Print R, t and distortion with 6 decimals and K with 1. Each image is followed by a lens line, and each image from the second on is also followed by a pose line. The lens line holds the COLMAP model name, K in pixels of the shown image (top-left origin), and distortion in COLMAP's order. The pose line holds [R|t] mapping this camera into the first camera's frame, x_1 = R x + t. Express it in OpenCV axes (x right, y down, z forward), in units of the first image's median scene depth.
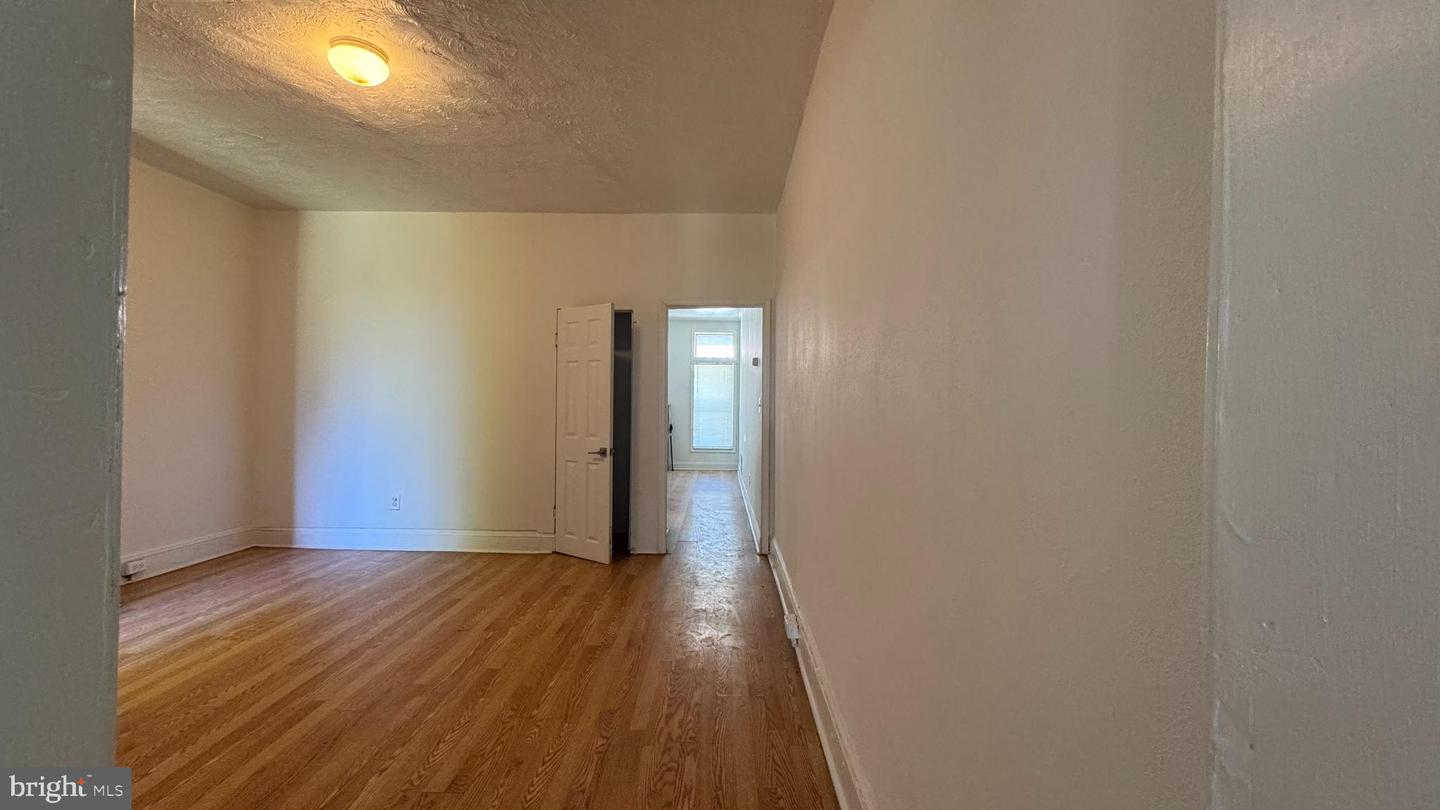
lens RADIAL K [[566.7, 0, 720.4], [0, 566.7, 407.8], [0, 0, 1]] dist [0.002324, 0.000071]
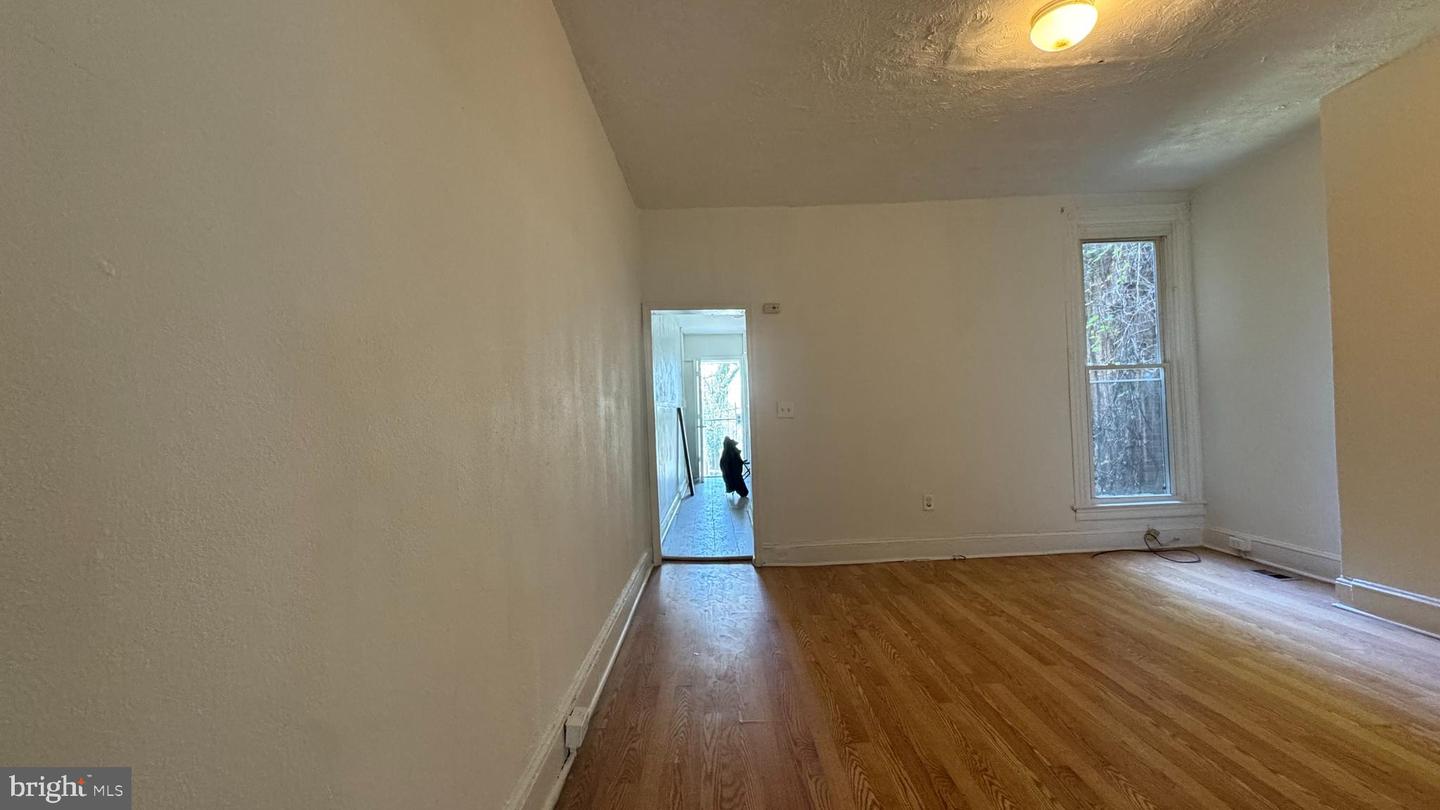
lens RADIAL K [[566.7, 0, 717.4], [0, 566.7, 402.3], [0, 0, 1]] dist [0.002324, 0.000071]
pose [[-0.999801, 0.019641, 0.003505, -0.064164], [0.019545, 0.999484, -0.025498, 0.018326], [-0.004004, -0.025424, -0.999669, 1.857764]]
